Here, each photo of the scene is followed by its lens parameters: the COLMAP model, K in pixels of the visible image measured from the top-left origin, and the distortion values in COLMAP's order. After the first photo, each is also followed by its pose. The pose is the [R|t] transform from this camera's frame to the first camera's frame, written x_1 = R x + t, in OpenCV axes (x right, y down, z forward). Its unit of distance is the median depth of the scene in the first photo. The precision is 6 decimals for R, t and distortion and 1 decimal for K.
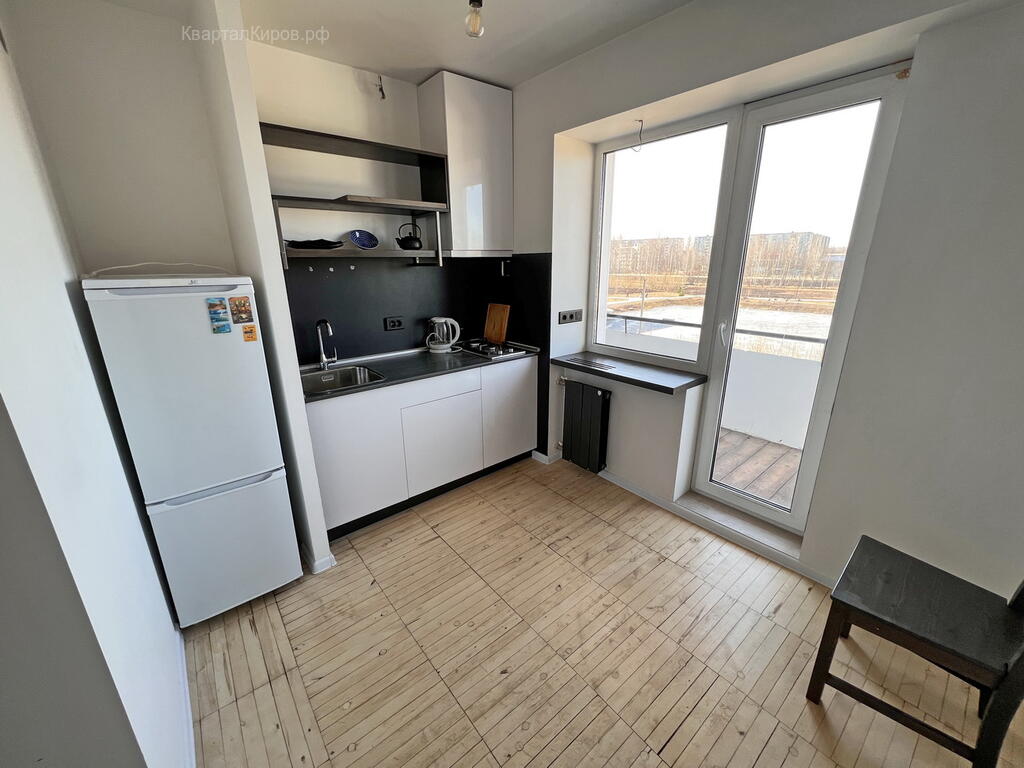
lens RADIAL K [[409.0, 0, 512.0], [0, 409.0, 384.0], [0, 0, 1]] dist [-0.010526, 0.000087]
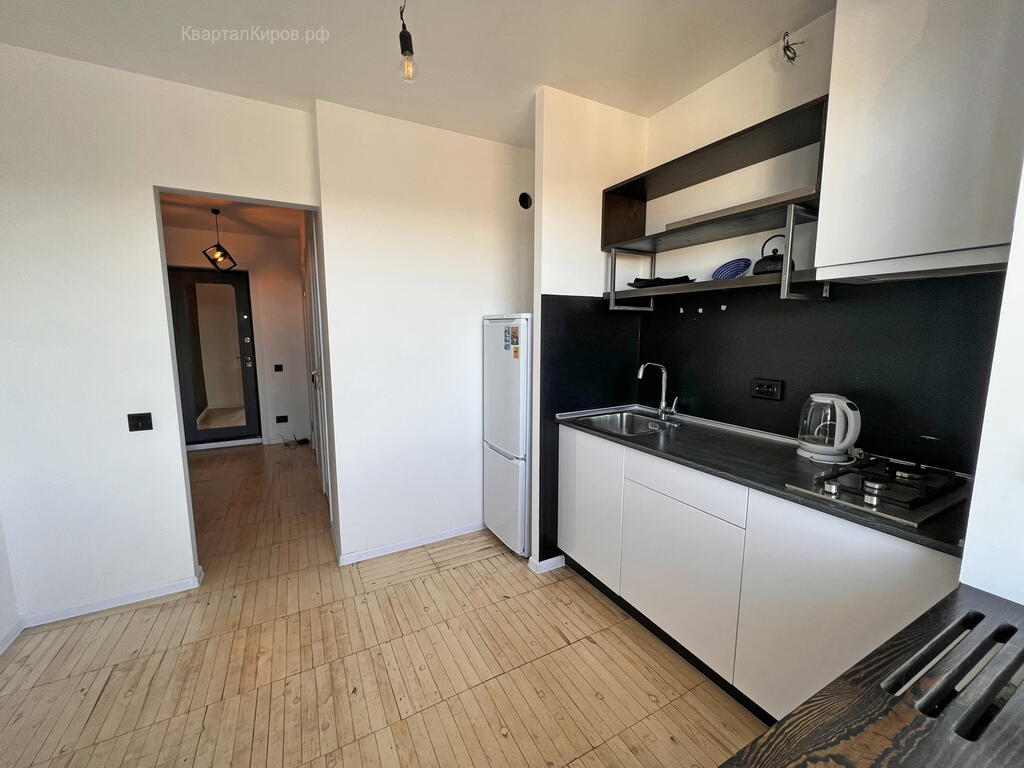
lens RADIAL K [[409.0, 0, 512.0], [0, 409.0, 384.0], [0, 0, 1]] dist [-0.010526, 0.000087]
pose [[-0.194871, 0.134286, -0.971593, 0.492103], [-0.283271, 0.940666, 0.186827, -0.187100], [0.939033, 0.311631, -0.145269, 0.813632]]
